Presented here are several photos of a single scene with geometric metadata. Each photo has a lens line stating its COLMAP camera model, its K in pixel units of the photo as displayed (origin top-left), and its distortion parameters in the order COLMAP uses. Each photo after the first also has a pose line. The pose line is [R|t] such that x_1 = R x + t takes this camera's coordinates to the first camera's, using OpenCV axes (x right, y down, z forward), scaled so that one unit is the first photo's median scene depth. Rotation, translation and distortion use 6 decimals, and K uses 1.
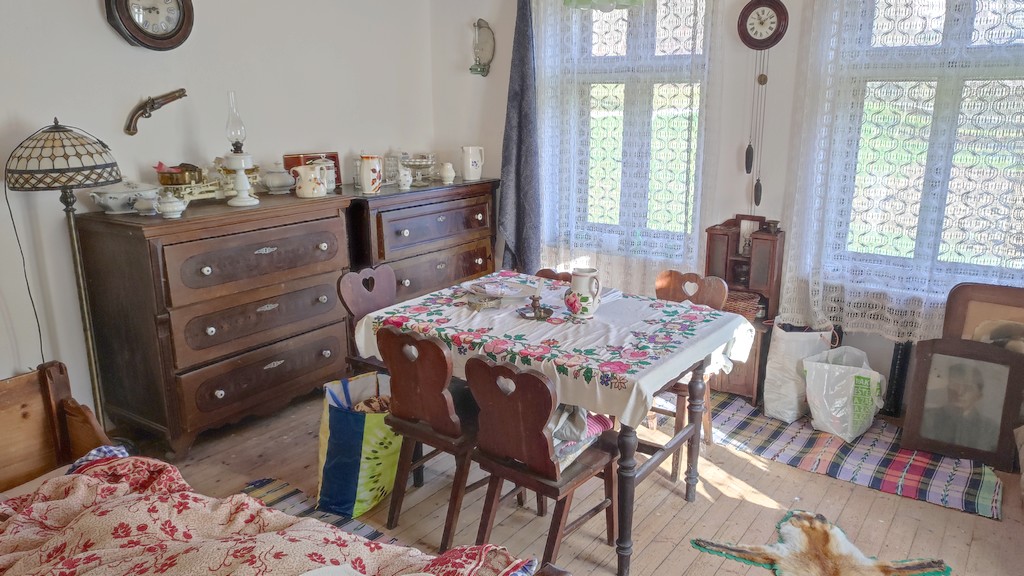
lens RADIAL K [[747.5, 0, 512.4], [0, 747.5, 289.3], [0, 0, 1]] dist [0.005384, -0.000080]
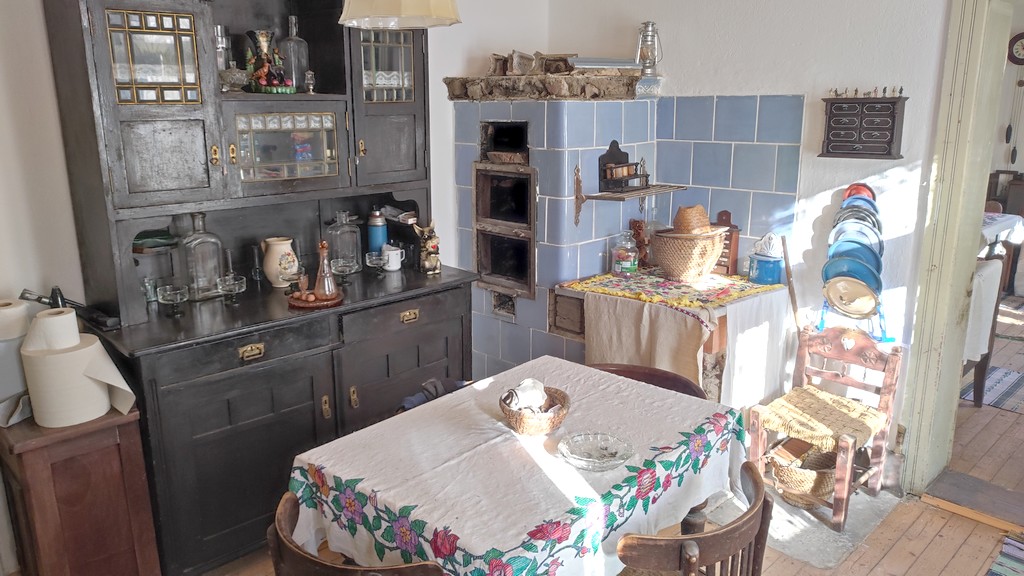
lens RADIAL K [[747.5, 0, 511.7], [0, 747.5, 286.6], [0, 0, 1]] dist [0.005384, -0.000080]
pose [[0.985424, 0.037697, -0.165888, -0.437150], [-0.038863, 0.999237, -0.003787, 0.191776], [0.165619, 0.010178, 0.986137, -0.718697]]
